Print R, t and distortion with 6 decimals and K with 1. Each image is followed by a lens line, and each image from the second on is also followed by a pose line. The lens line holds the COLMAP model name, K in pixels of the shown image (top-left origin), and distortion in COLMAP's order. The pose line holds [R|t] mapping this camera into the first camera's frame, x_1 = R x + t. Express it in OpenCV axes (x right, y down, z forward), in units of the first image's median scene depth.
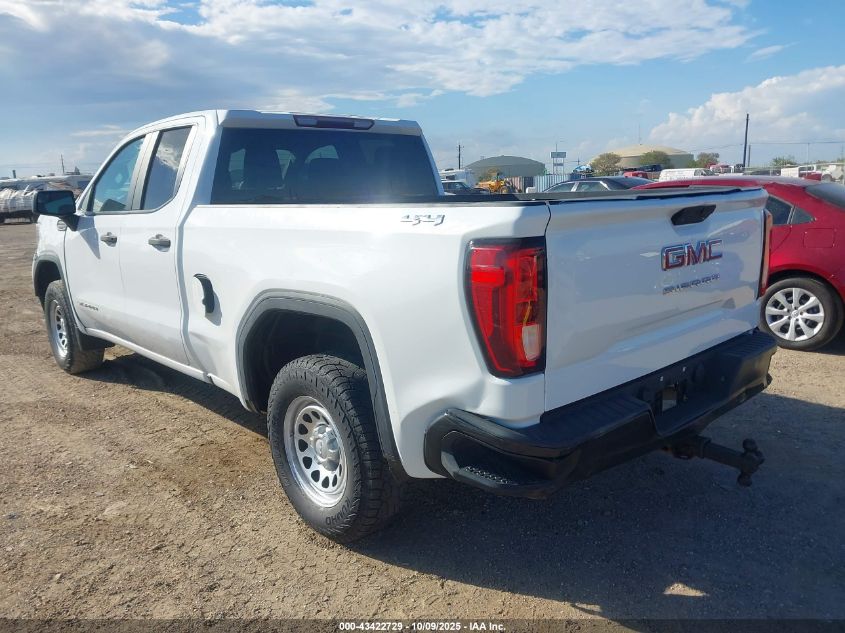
lens RADIAL K [[699.4, 0, 422.5], [0, 699.4, 316.5], [0, 0, 1]] dist [0.020946, -0.002434]
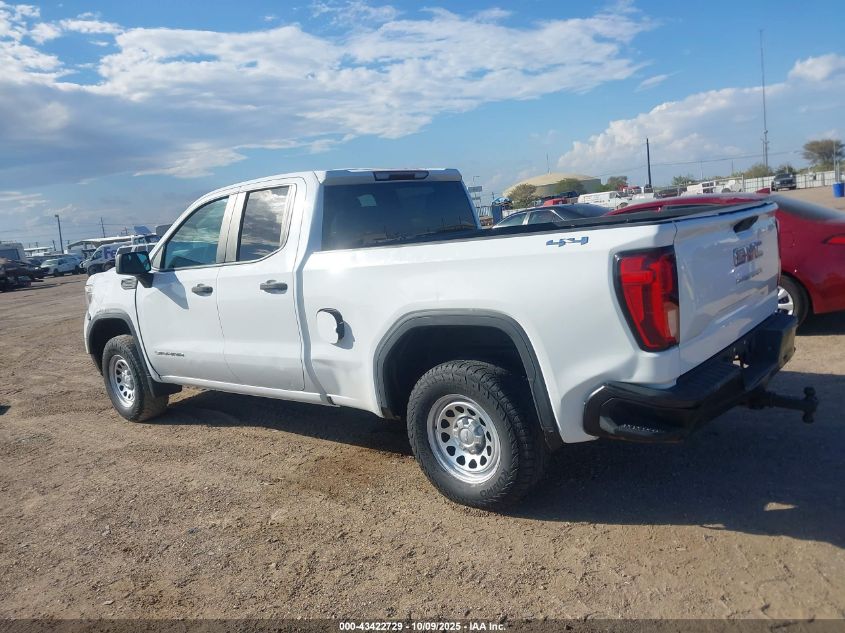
lens RADIAL K [[709.9, 0, 401.4], [0, 709.9, 316.1], [0, 0, 1]] dist [0.088922, -0.154529]
pose [[0.990121, -0.090444, 0.107143, -0.221635], [0.096600, 0.993873, -0.053717, 0.020503], [-0.101628, 0.063536, 0.992791, -0.144094]]
